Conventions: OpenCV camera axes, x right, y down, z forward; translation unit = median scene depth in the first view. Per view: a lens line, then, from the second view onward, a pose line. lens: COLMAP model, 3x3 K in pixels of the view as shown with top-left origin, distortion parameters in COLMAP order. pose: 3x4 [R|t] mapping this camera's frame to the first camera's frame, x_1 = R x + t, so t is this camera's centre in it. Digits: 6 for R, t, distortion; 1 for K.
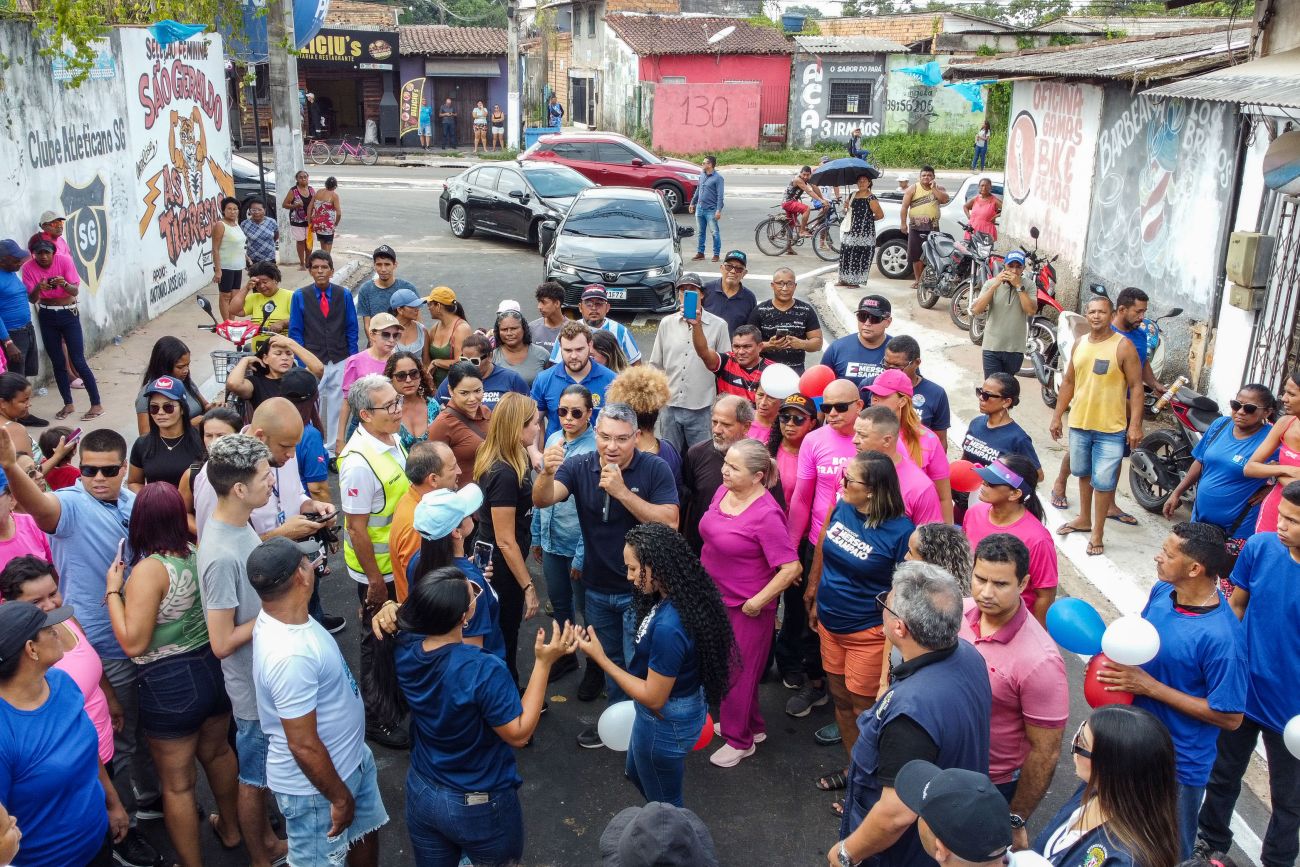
lens RADIAL K [[1176.3, 0, 595.5], [0, 1176.3, 430.1], [0, 0, 1]] dist [-0.000274, -0.004056]
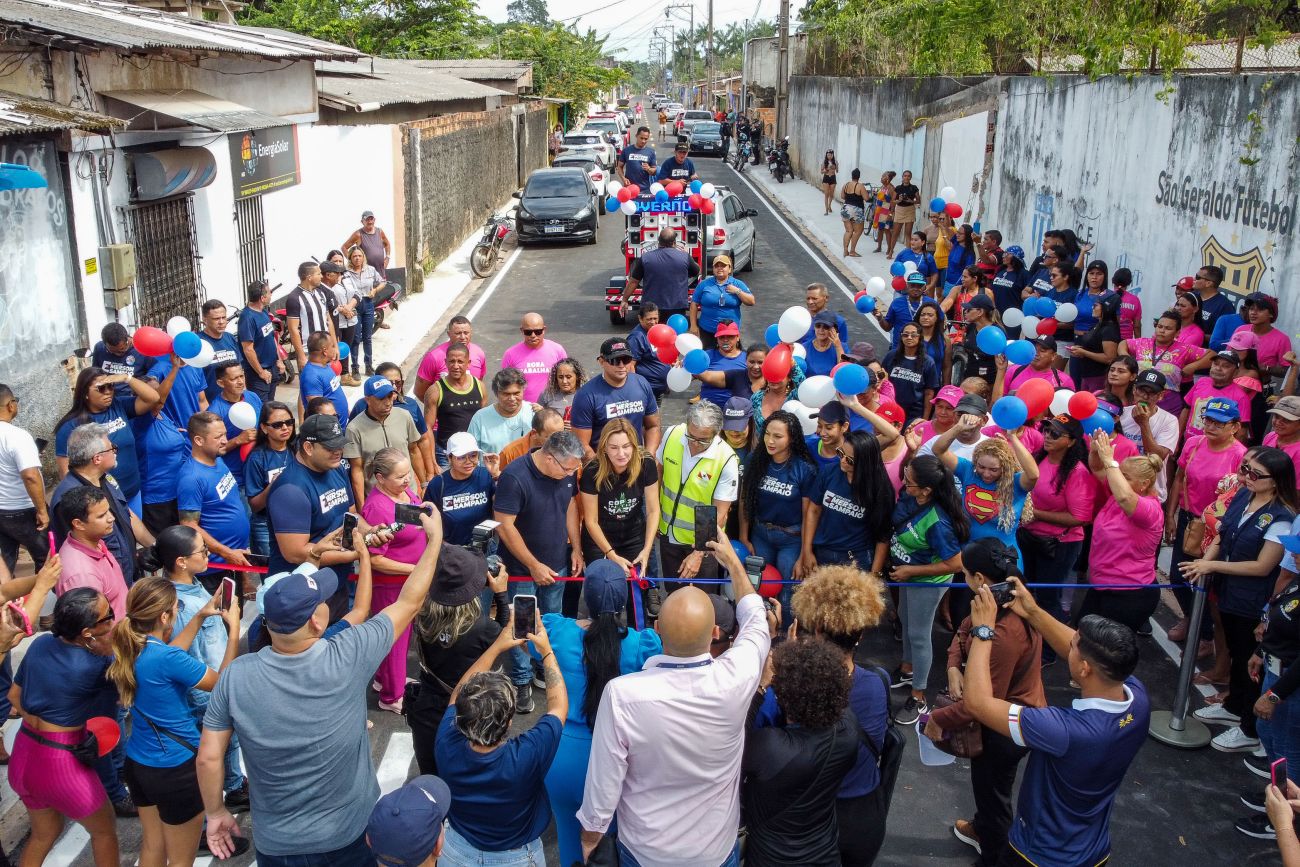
lens RADIAL K [[1176.3, 0, 594.5], [0, 1176.3, 435.0], [0, 0, 1]] dist [-0.000274, -0.004056]
pose [[-0.998151, -0.026033, 0.054932, -0.001983], [0.009719, 0.823690, 0.566957, -0.449050], [-0.060006, 0.566443, -0.821914, 1.355428]]
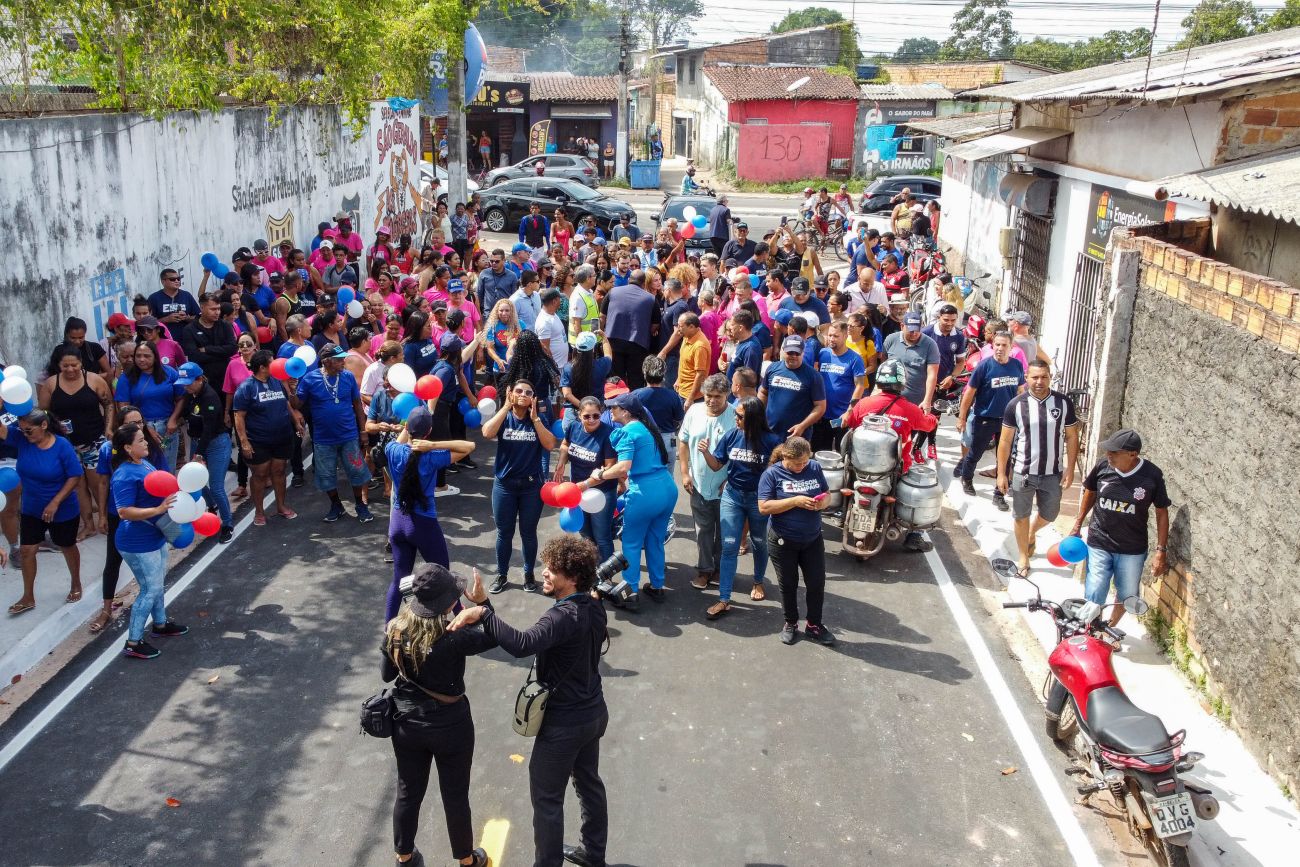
lens RADIAL K [[1176.3, 0, 620.5], [0, 1176.3, 434.3], [0, 0, 1]] dist [-0.000274, -0.004056]
pose [[0.997037, 0.023204, -0.073339, 0.069217], [-0.024710, 0.999501, -0.019687, 0.134559], [0.072846, 0.021440, 0.997113, -0.562041]]
